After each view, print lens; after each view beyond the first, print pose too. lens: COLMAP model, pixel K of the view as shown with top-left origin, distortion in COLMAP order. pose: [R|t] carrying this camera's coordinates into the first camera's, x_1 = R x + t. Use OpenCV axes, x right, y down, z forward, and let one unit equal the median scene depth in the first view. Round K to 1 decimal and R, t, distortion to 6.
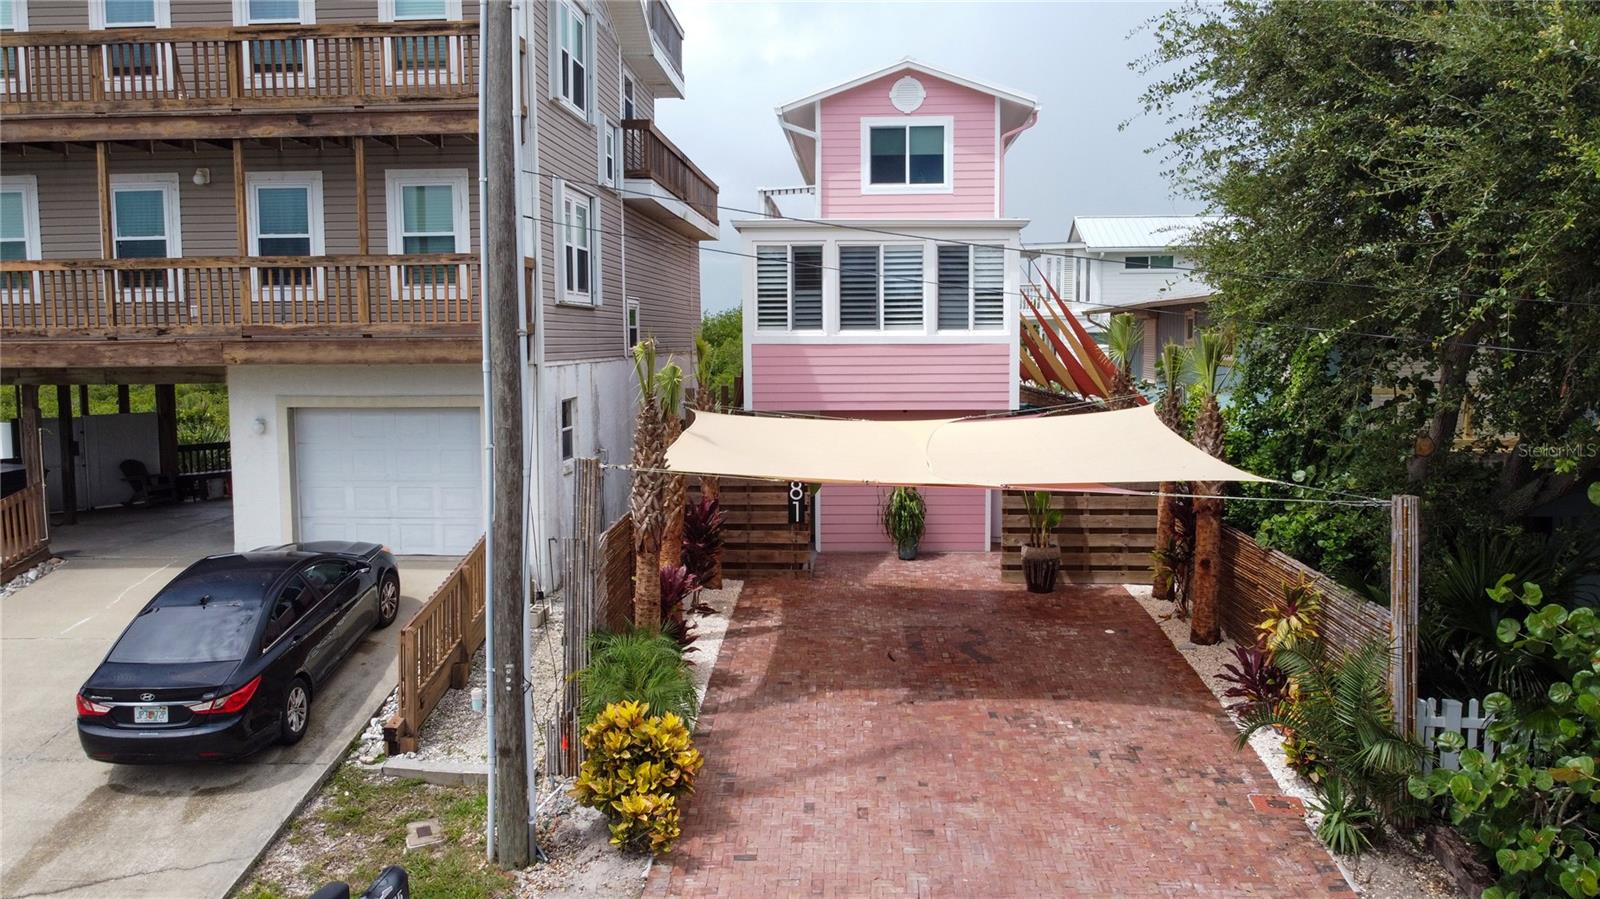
lens RADIAL K [[1212.7, 0, 804.7], [0, 1212.7, 446.5], [0, 0, 1]] dist [0.001135, -0.006307]
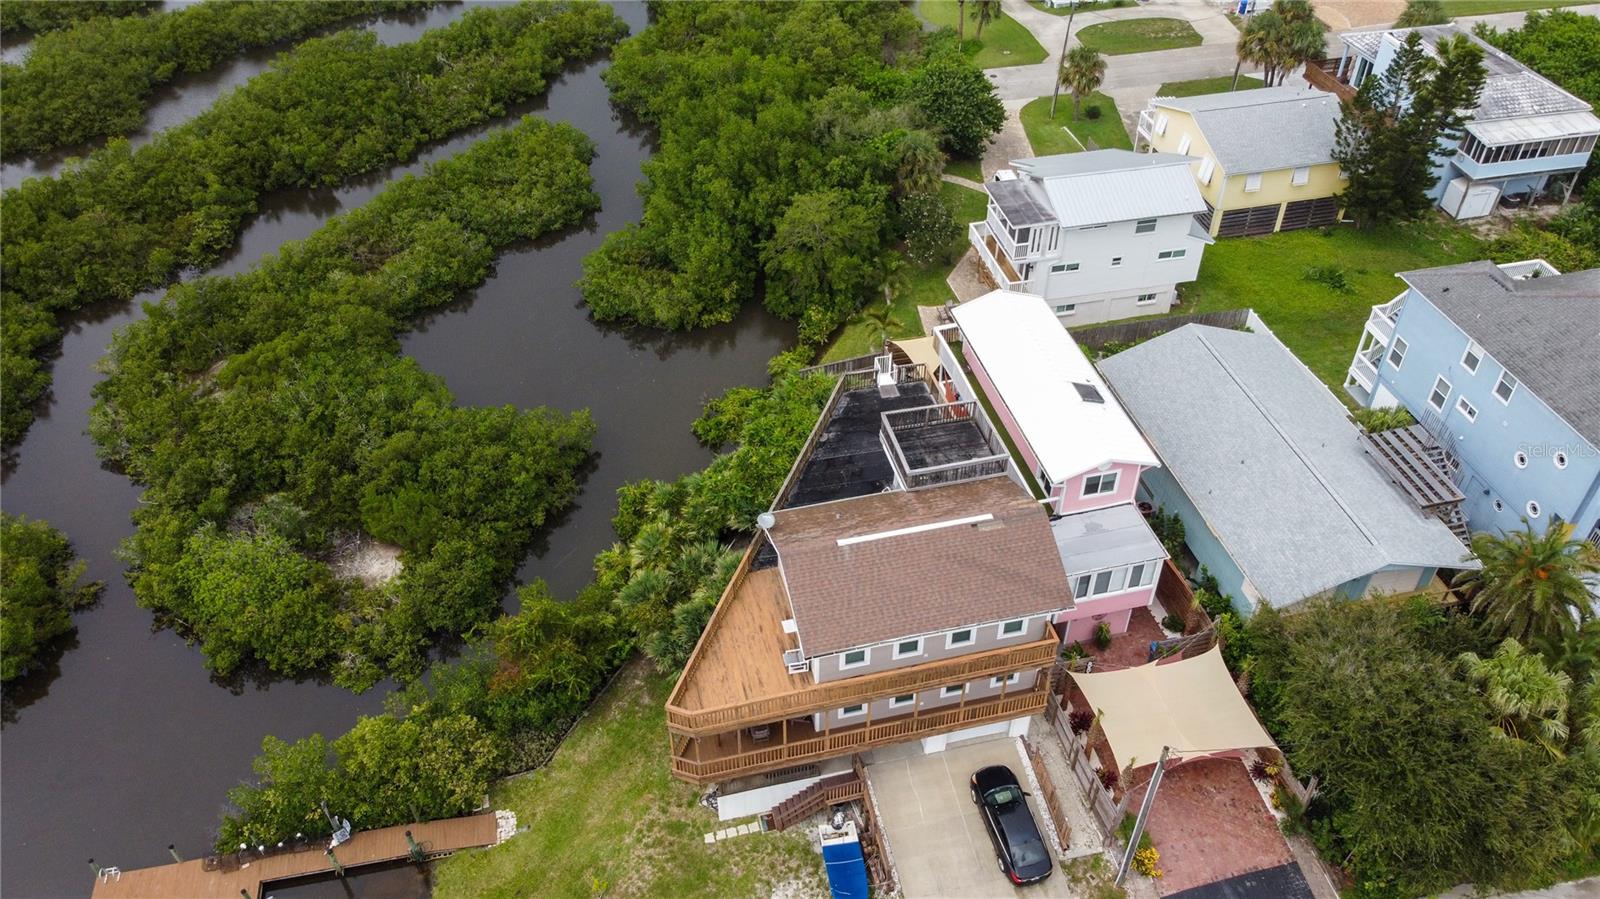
lens RADIAL K [[1212.7, 0, 805.7], [0, 1212.7, 444.5], [0, 0, 1]] dist [0.001135, -0.006307]
pose [[0.956221, -0.187943, 0.224317, -1.380950], [0.021625, 0.809801, 0.586306, -2.424363], [-0.291844, -0.555787, 0.778413, -0.819306]]
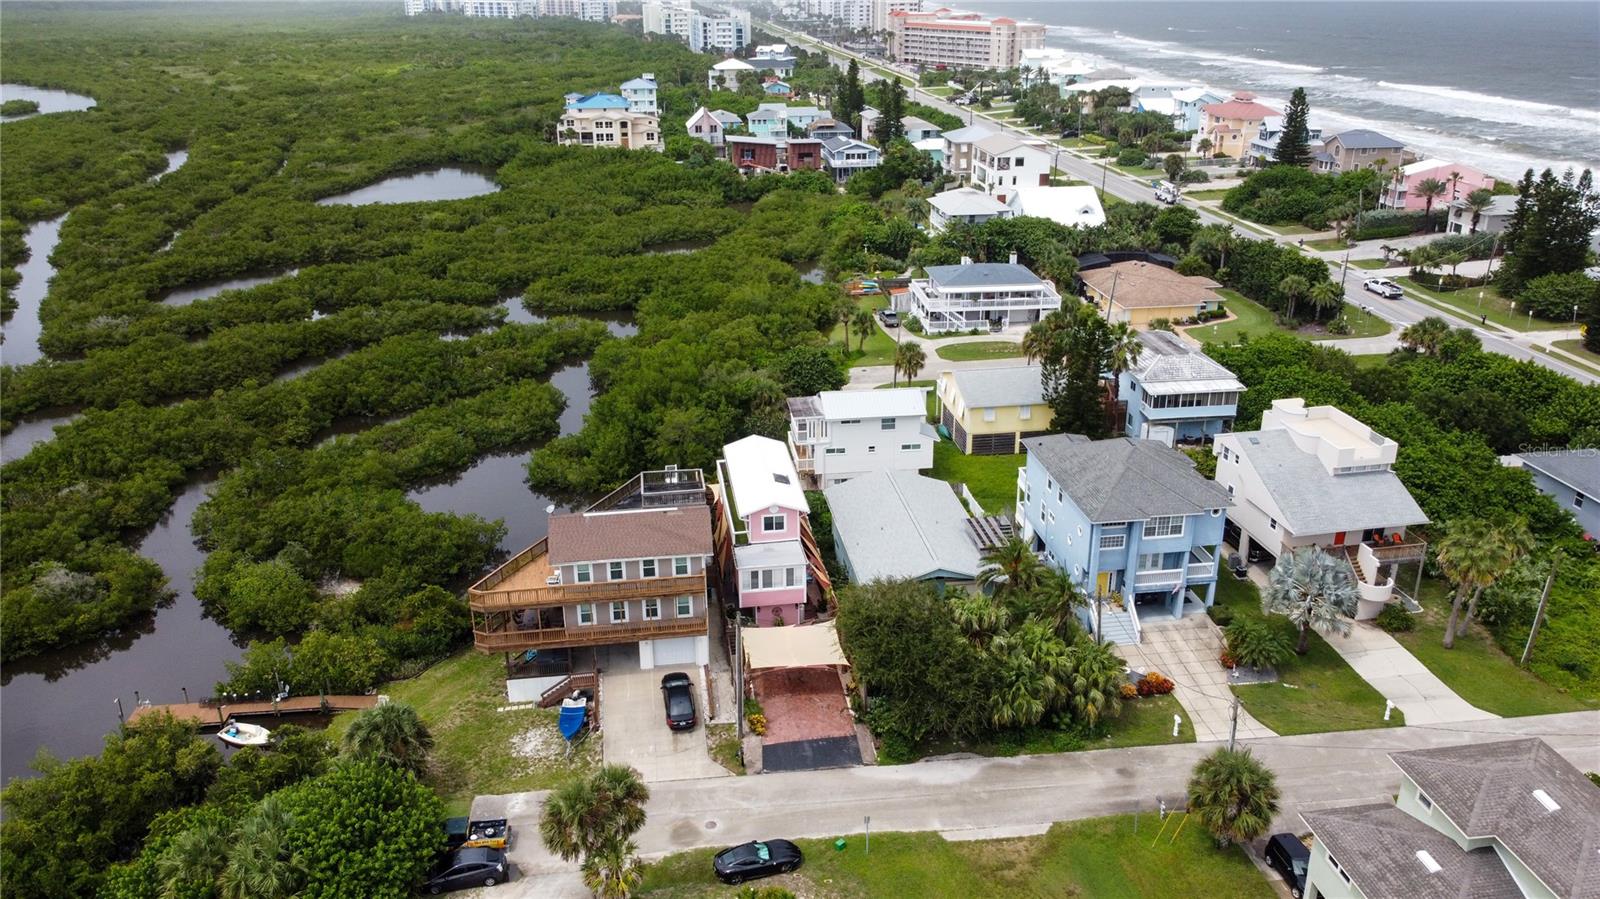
lens RADIAL K [[1212.7, 0, 806.7], [0, 1212.7, 446.3], [0, 0, 1]] dist [0.001135, -0.006307]
pose [[0.979550, -0.075241, 0.186602, -0.721258], [0.018762, 0.957561, 0.287619, -2.252724], [-0.200323, -0.278236, 0.939391, -3.566541]]
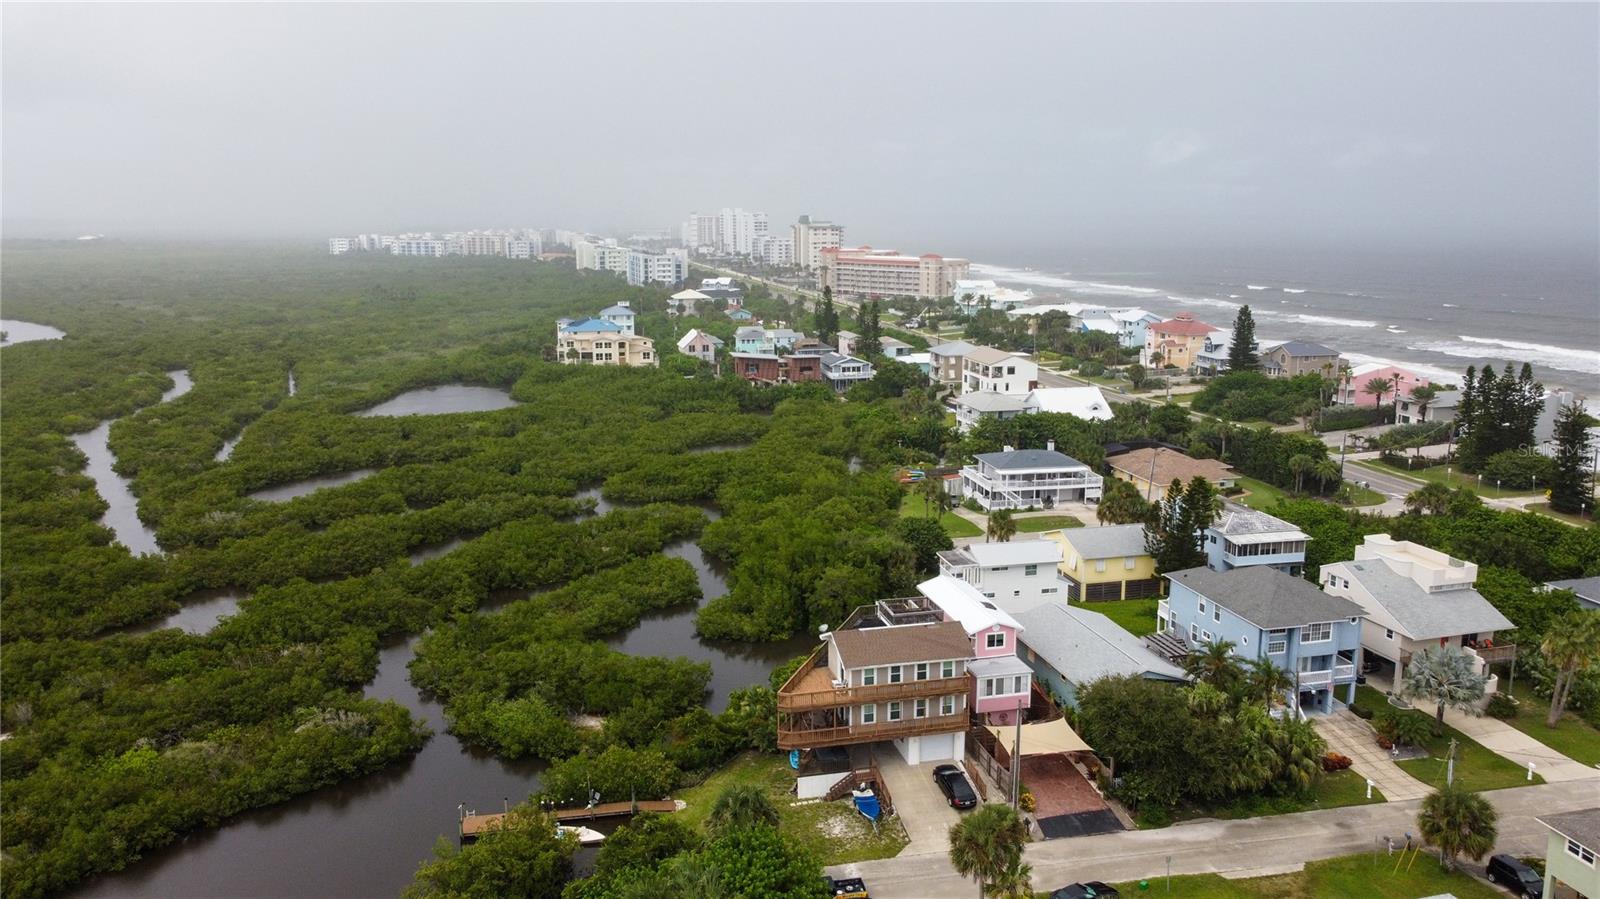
lens RADIAL K [[1212.7, 0, 805.8], [0, 1212.7, 443.8], [0, 0, 1]] dist [0.001135, -0.006307]
pose [[0.956474, -0.053232, 0.286921, -2.605772], [0.023856, 0.994194, 0.104925, -2.079209], [-0.290840, -0.093514, 0.952191, -4.204330]]
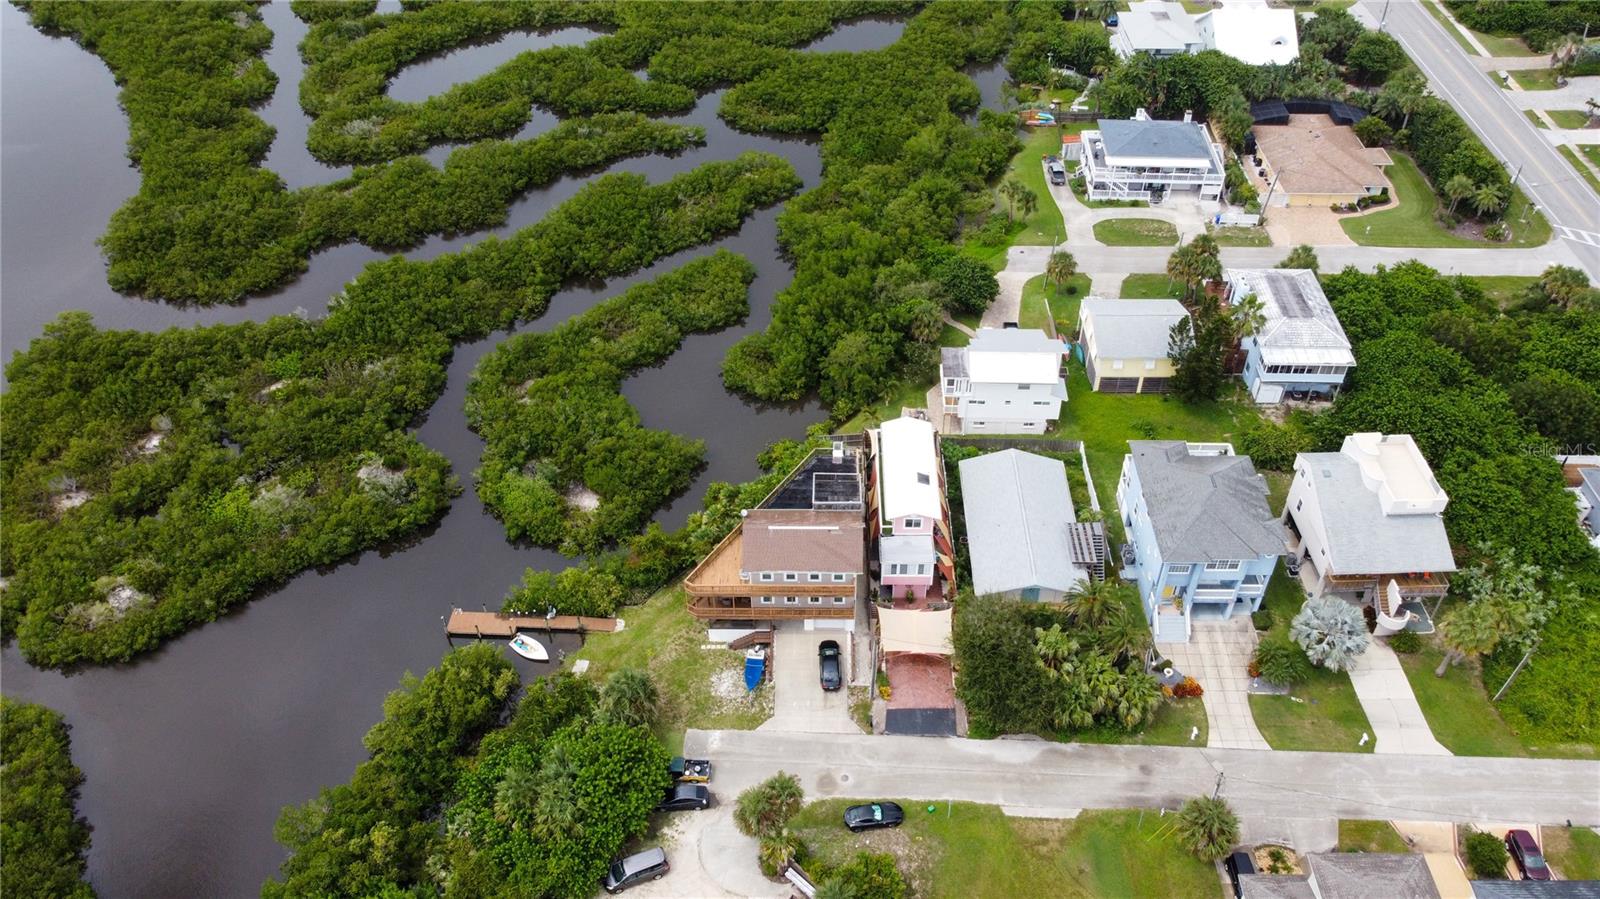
lens RADIAL K [[1212.7, 0, 807.3], [0, 1212.7, 446.2], [0, 0, 1]] dist [0.001135, -0.006307]
pose [[0.999047, -0.029507, 0.032160, -0.697593], [0.004459, 0.801997, 0.597311, -4.902939], [-0.043417, -0.596599, 0.801365, -3.838499]]
